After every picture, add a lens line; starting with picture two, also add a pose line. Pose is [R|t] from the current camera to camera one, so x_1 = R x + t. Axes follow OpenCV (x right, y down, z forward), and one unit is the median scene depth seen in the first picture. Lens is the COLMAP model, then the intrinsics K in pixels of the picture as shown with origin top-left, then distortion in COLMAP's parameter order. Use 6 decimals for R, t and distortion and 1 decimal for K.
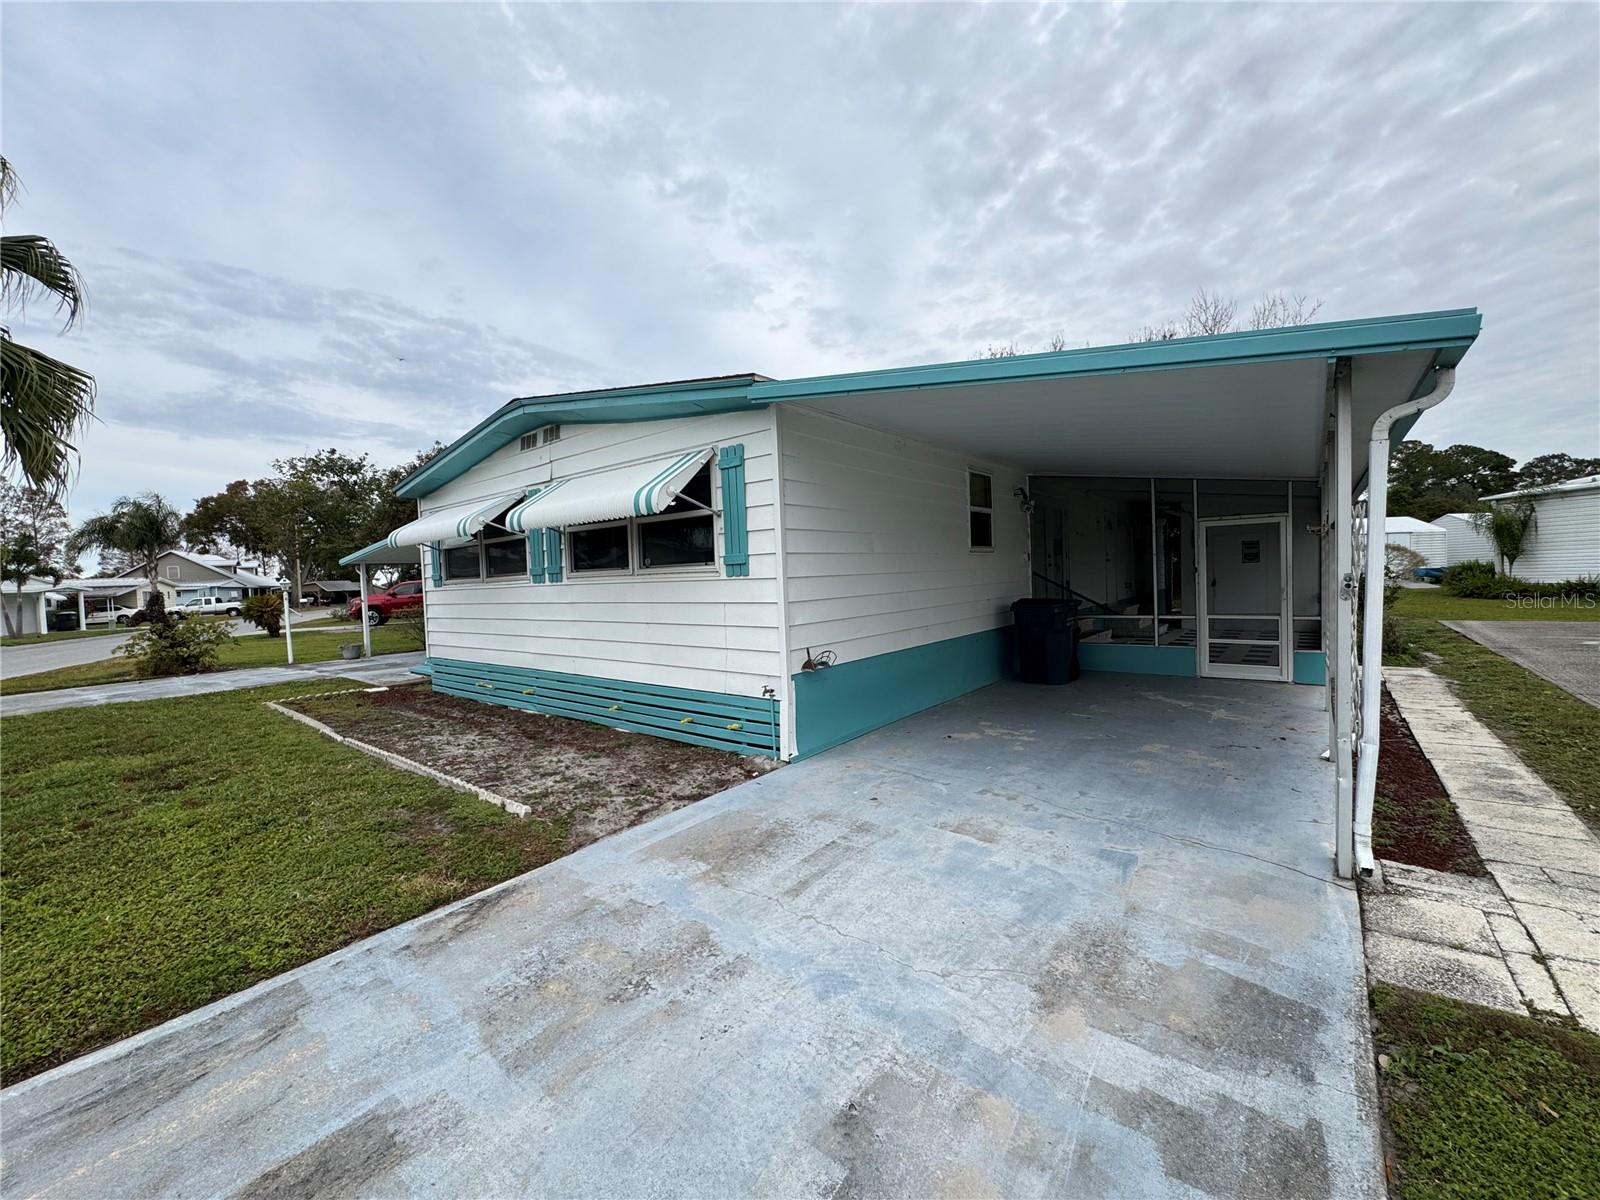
lens RADIAL K [[637.0, 0, 798.8], [0, 637.0, 597.4], [0, 0, 1]] dist [-0.001115, 0.000020]
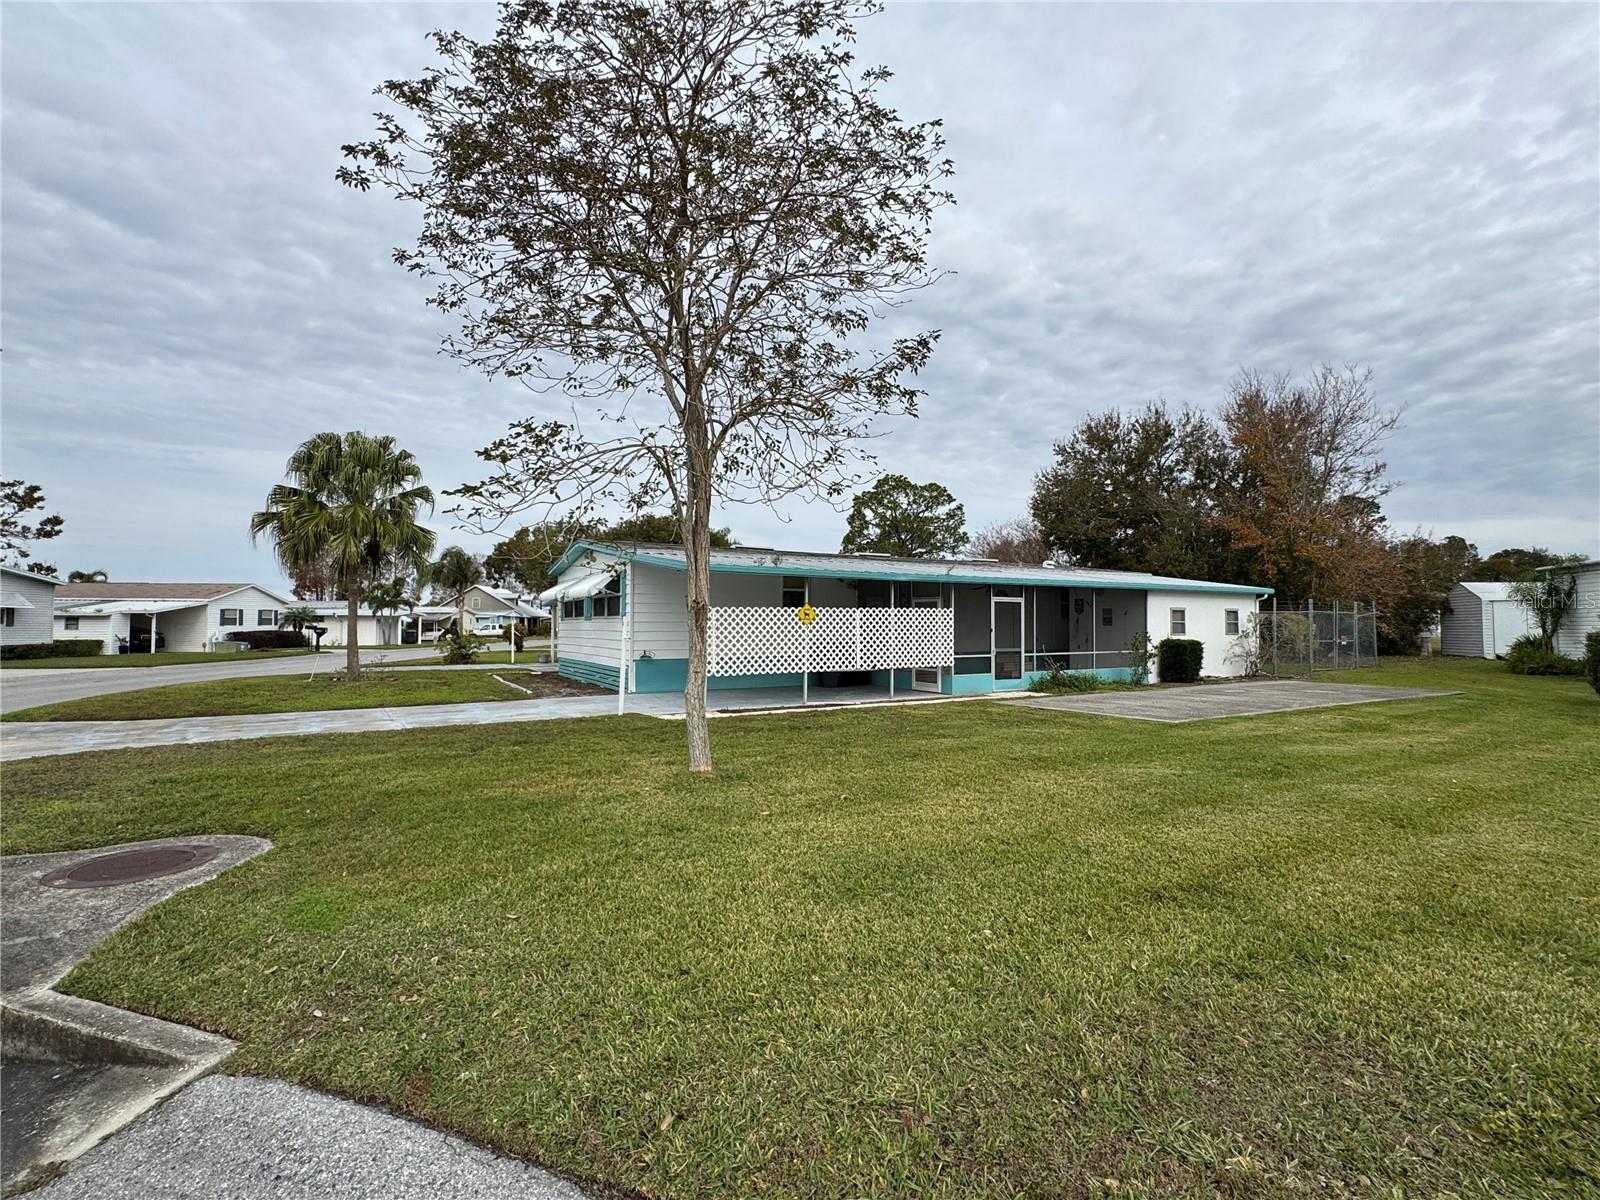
lens RADIAL K [[778.5, 0, 818.9], [0, 778.5, 630.3], [0, 0, 1]] dist [0.034355, -0.021749]
pose [[0.930542, 0.040550, -0.363932, 1.268447], [-0.048258, 0.998762, -0.012108, 0.002490], [0.362990, 0.028830, 0.931347, -1.149229]]
